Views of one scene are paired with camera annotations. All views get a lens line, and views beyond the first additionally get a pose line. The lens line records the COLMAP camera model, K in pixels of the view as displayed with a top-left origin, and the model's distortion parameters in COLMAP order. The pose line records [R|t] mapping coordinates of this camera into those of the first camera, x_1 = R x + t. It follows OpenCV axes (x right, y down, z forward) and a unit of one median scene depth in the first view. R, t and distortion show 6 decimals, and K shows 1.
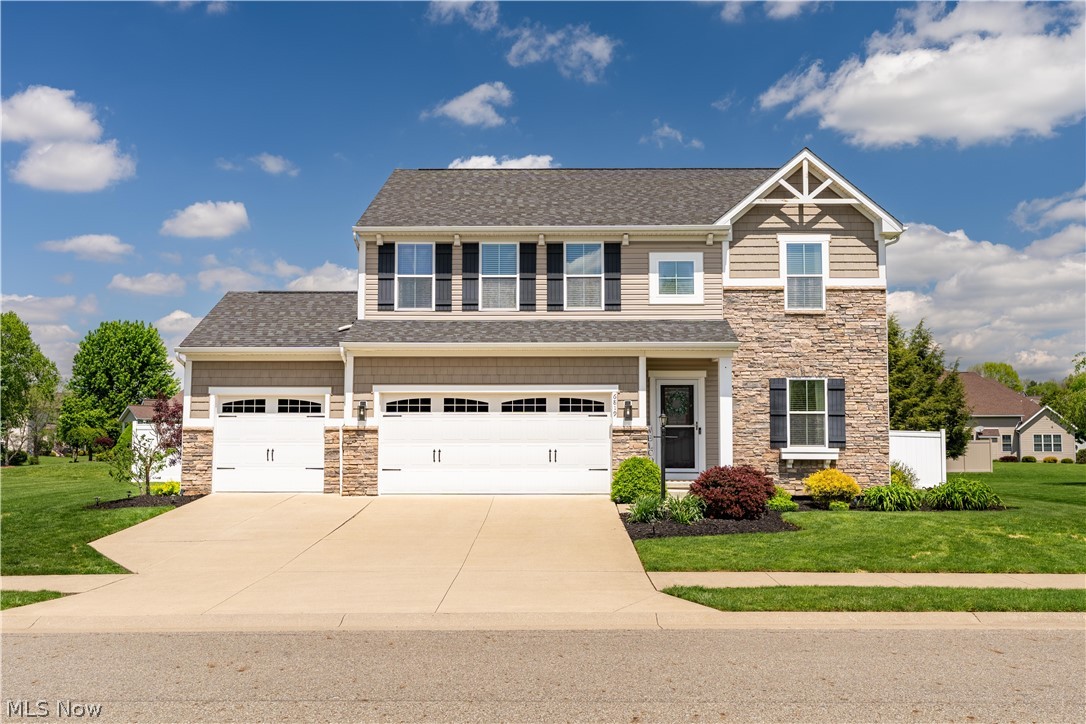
lens RADIAL K [[1148.5, 0, 539.4], [0, 1148.5, 363.8], [0, 0, 1]] dist [-0.040405, 0.000000]
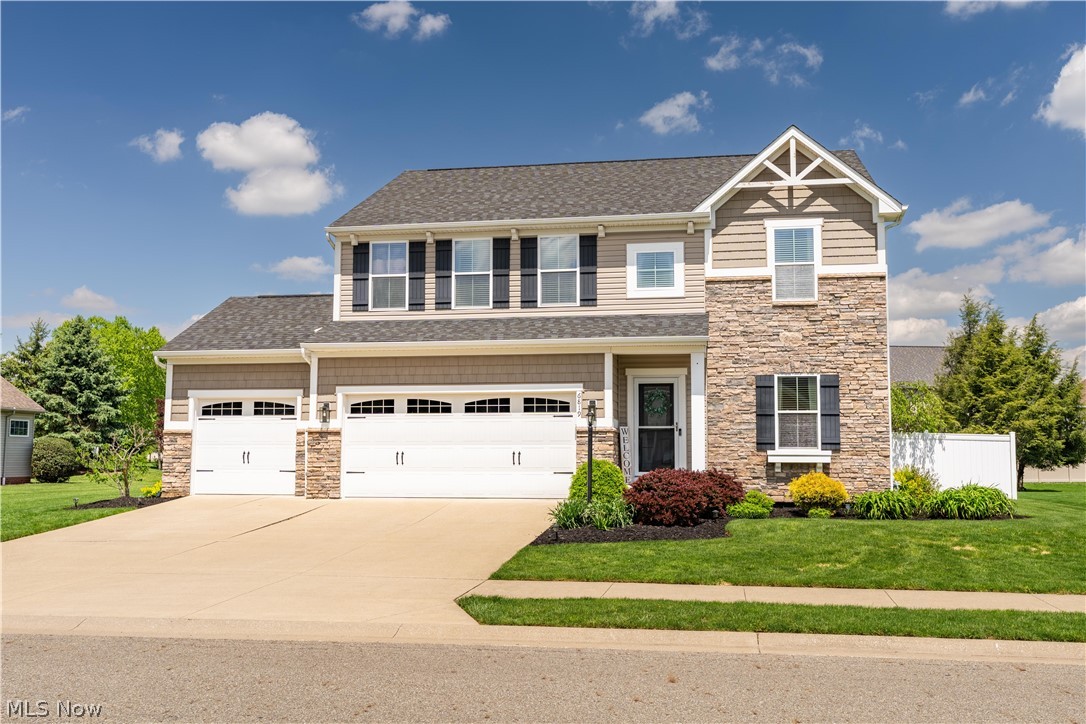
lens RADIAL K [[1148.5, 0, 544.5], [0, 1148.5, 361.1], [0, 0, 1]] dist [-0.040405, 0.000000]
pose [[0.984586, -0.014170, -0.174326, 0.194542], [0.012375, 0.999859, -0.011381, 0.009717], [0.174462, 0.009049, 0.984622, 0.057052]]
